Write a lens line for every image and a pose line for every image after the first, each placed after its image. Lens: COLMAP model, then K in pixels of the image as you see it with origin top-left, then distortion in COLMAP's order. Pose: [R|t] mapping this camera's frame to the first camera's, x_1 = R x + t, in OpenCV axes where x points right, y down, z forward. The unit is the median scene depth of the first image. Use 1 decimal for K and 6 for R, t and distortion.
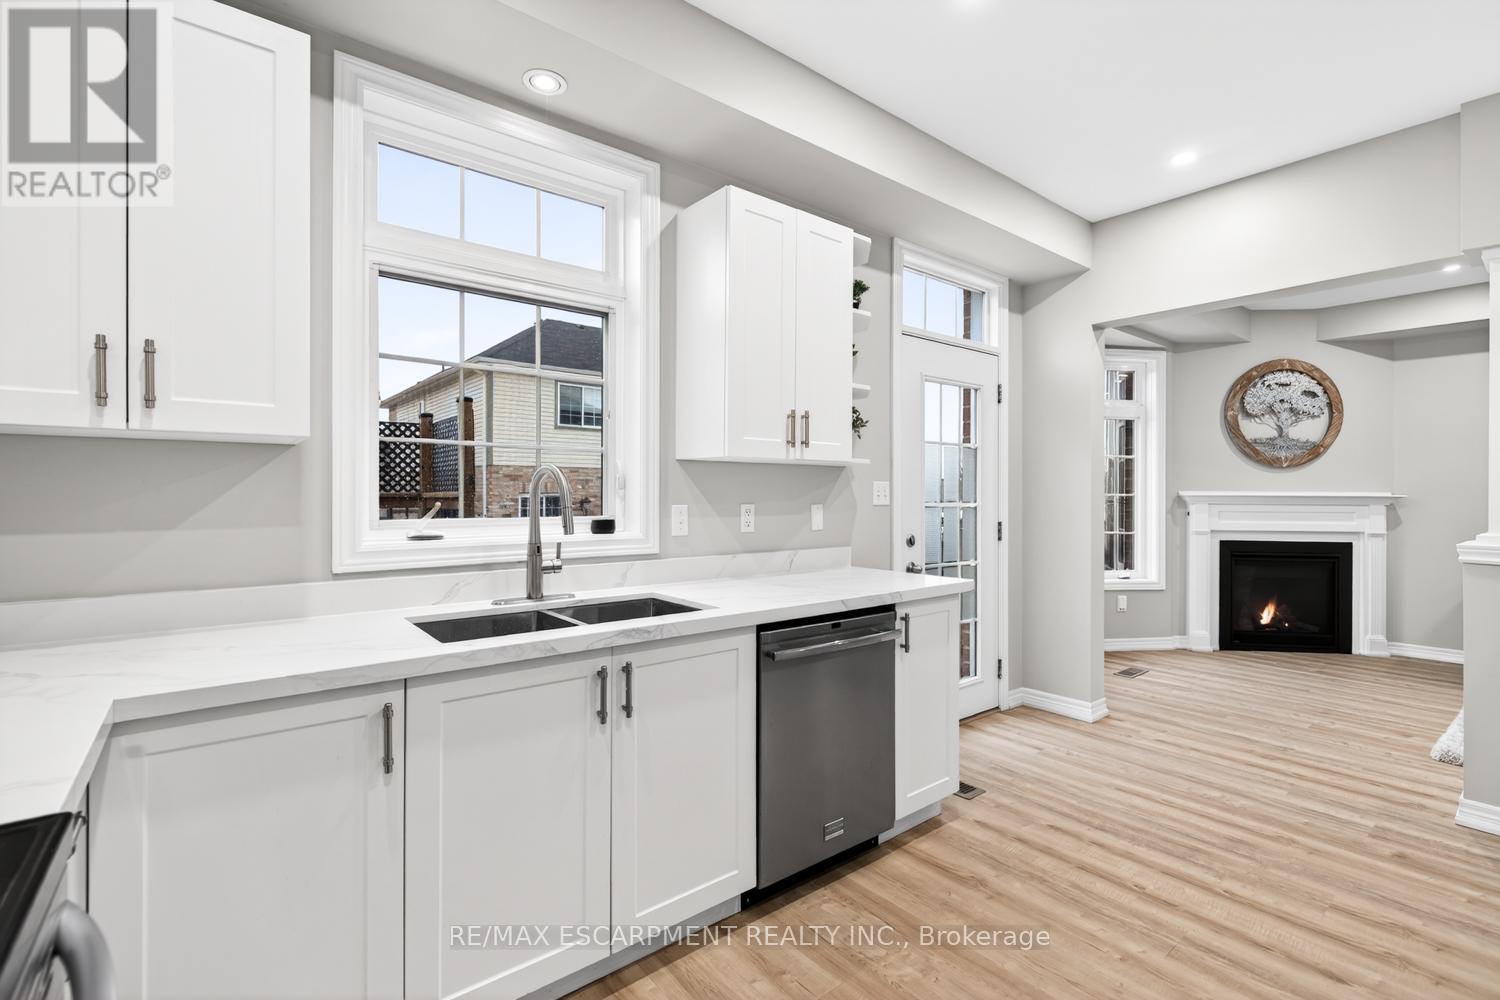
lens RADIAL K [[679.4, 0, 759.9], [0, 679.4, 494.9], [0, 0, 1]] dist [-0.001083, -0.000606]
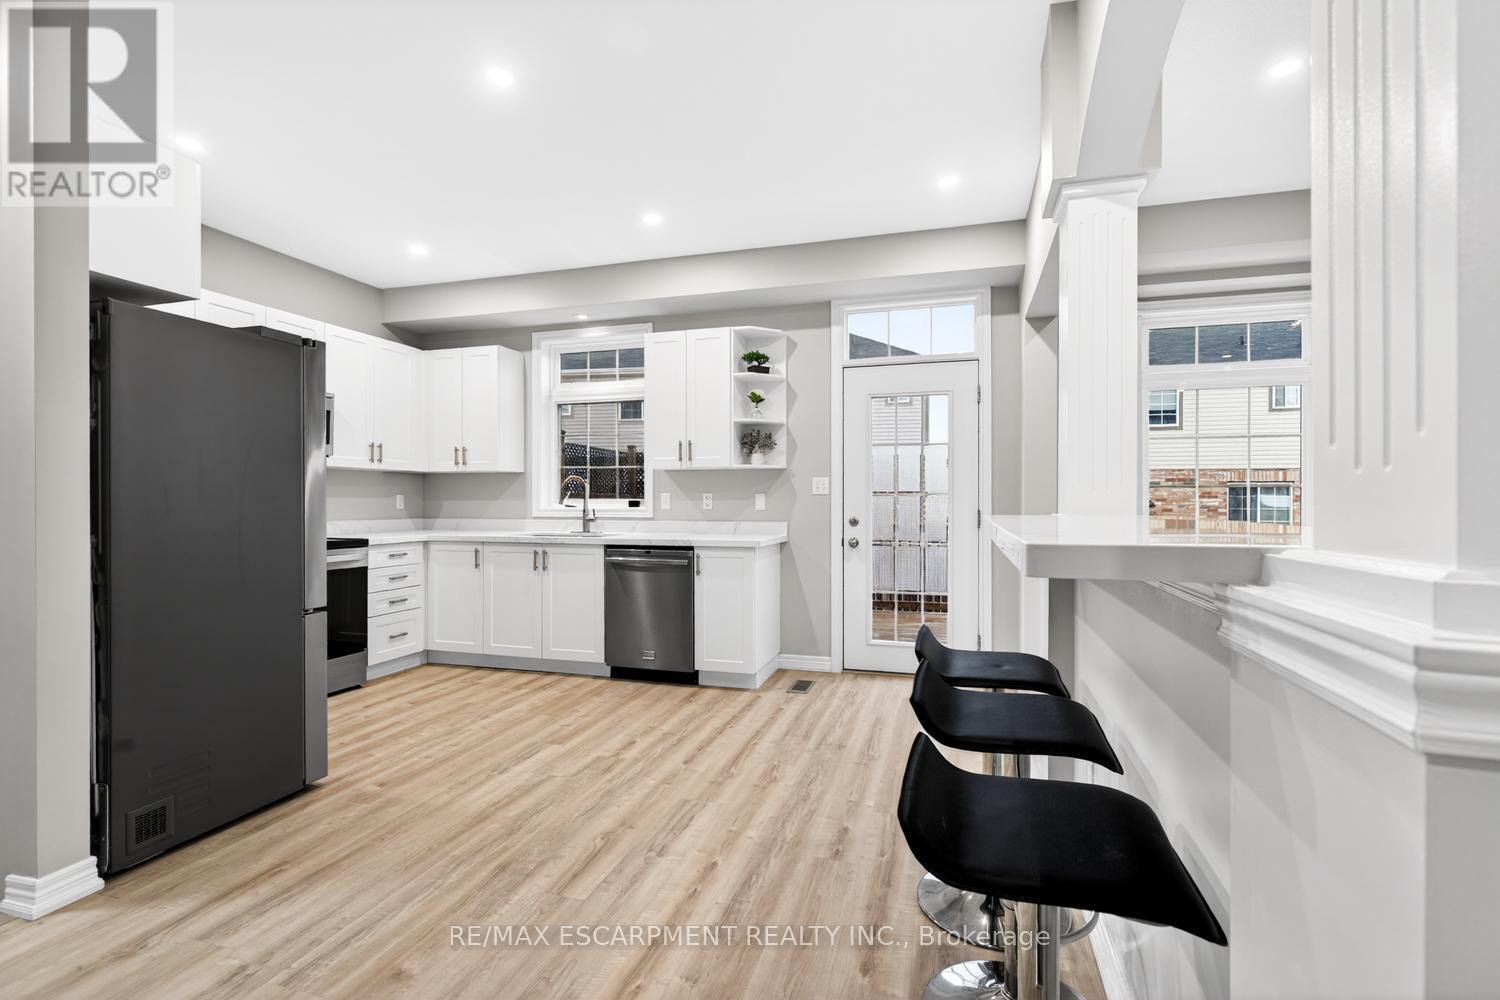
lens RADIAL K [[679.4, 0, 750.9], [0, 679.4, 506.6], [0, 0, 1]] dist [-0.001083, -0.000606]
pose [[0.558899, 0.003793, -0.829227, 1.626108], [0.000091, 0.999989, 0.004636, 0.042892], [0.829236, -0.002667, 0.558892, 0.122970]]
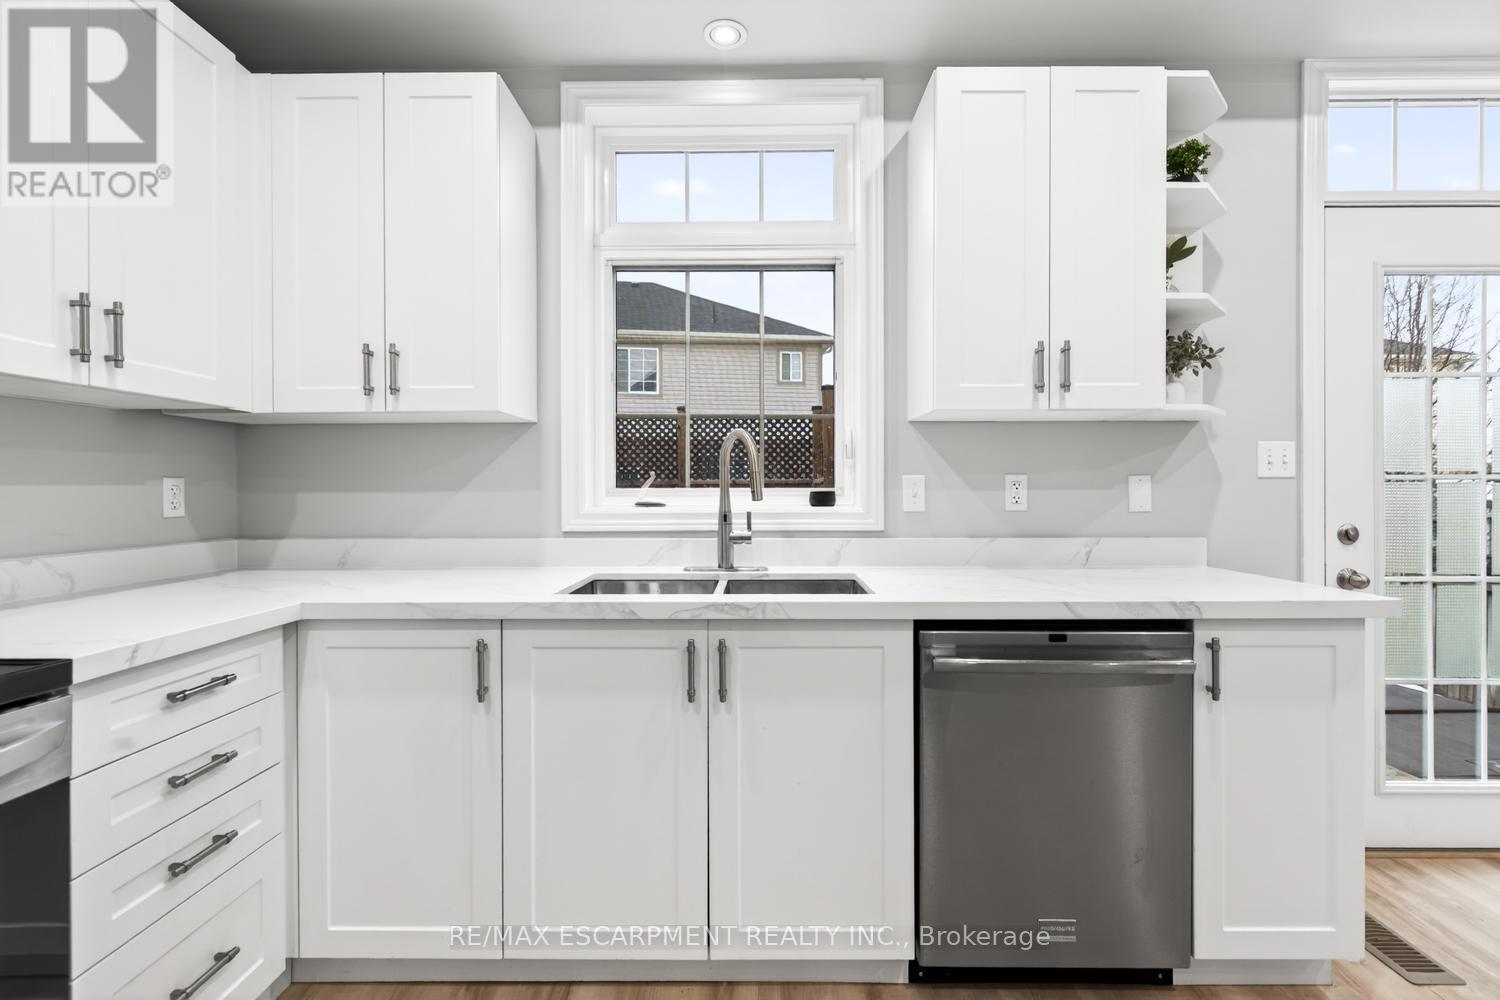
lens RADIAL K [[679.4, 0, 755.5], [0, 679.4, 493.4], [0, 0, 1]] dist [-0.001083, -0.000606]
pose [[0.770295, -0.001167, -0.637687, 0.269456], [0.004059, 0.999987, 0.003072, 0.034299], [0.637675, -0.004955, 0.770290, 0.227574]]
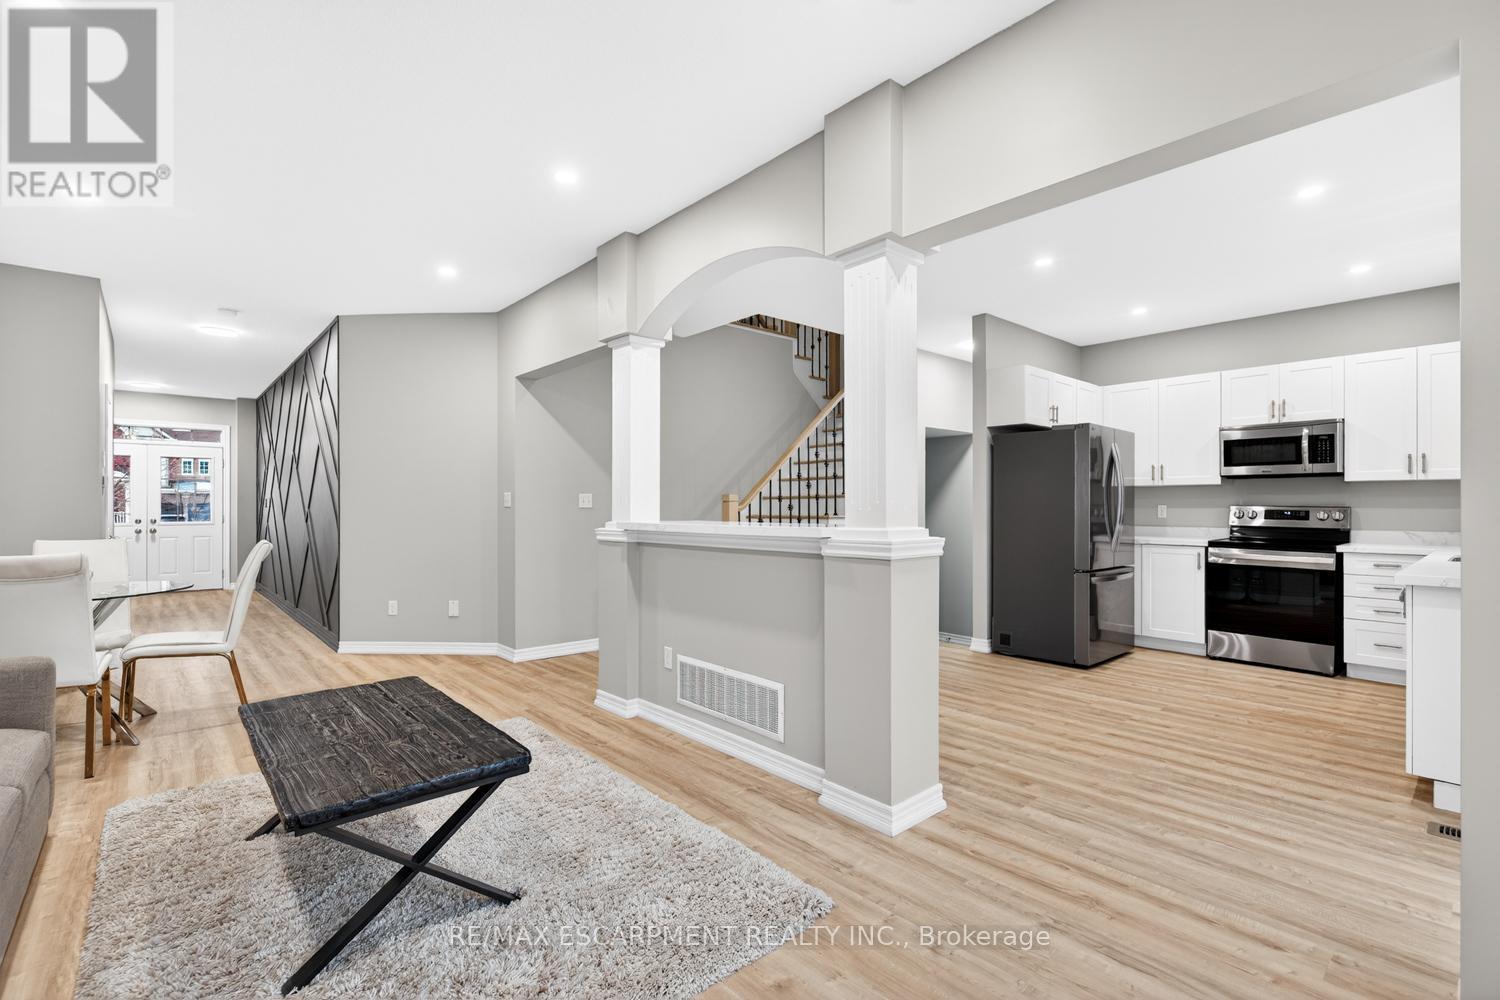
lens RADIAL K [[679.4, 0, 756.7], [0, 679.4, 502.7], [0, 0, 1]] dist [-0.001083, -0.000606]
pose [[-0.998885, -0.002178, -0.047164, 1.383380], [-0.001957, 0.999987, -0.004727, 0.024131], [0.047173, -0.004630, -0.998876, 2.052394]]
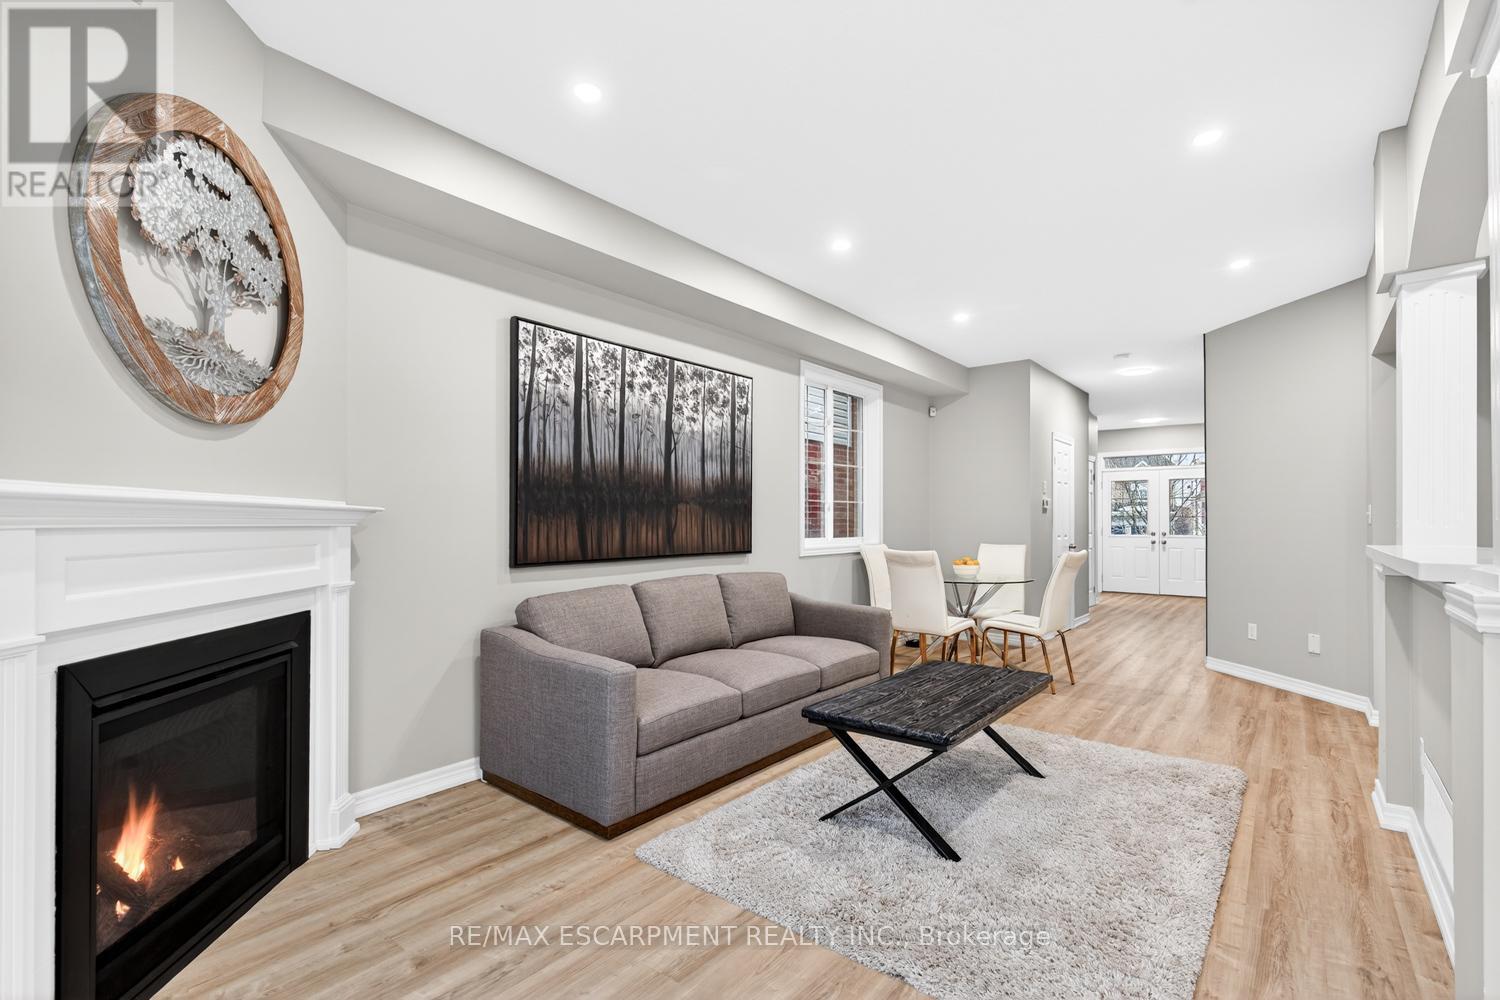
lens RADIAL K [[679.4, 0, 757.4], [0, 679.4, 512.4], [0, 0, 1]] dist [-0.001083, -0.000606]
pose [[-0.216425, 0.008115, 0.976265, 0.779801], [-0.002063, 0.999959, -0.008769, 0.018627], [-0.976297, -0.003912, -0.216400, 1.708252]]
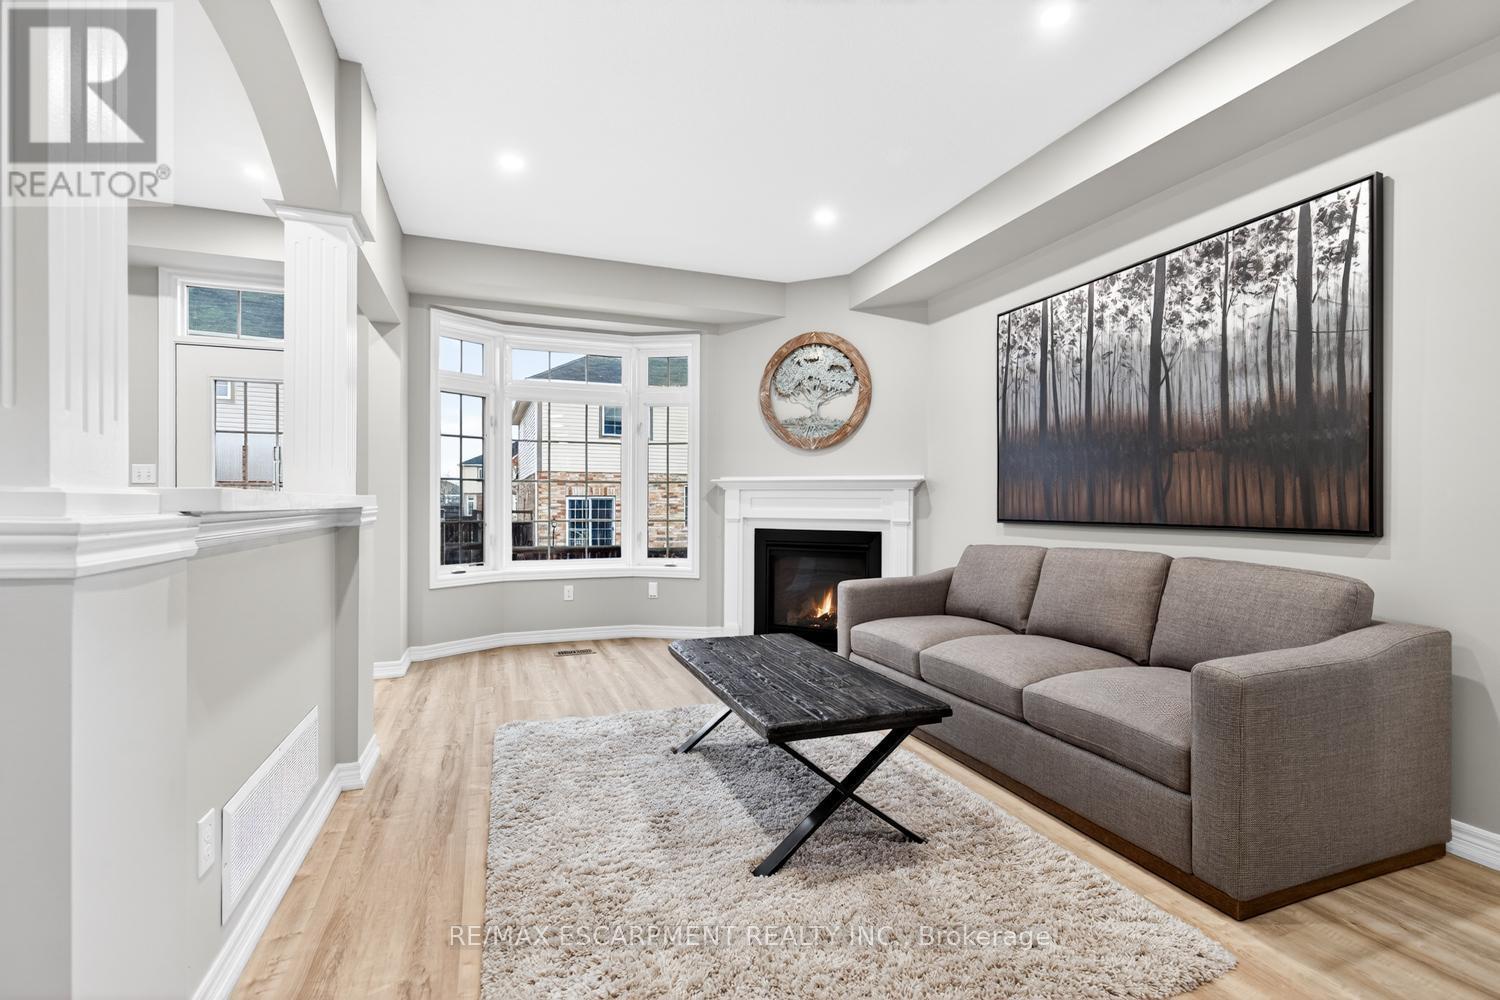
lens RADIAL K [[679.4, 0, 760.5], [0, 679.4, 500.6], [0, 0, 1]] dist [-0.001083, -0.000606]
pose [[0.952386, -0.002837, -0.304881, 2.106048], [0.001751, 0.999991, -0.003836, 0.069198], [0.304889, 0.003120, 0.952383, 0.207721]]
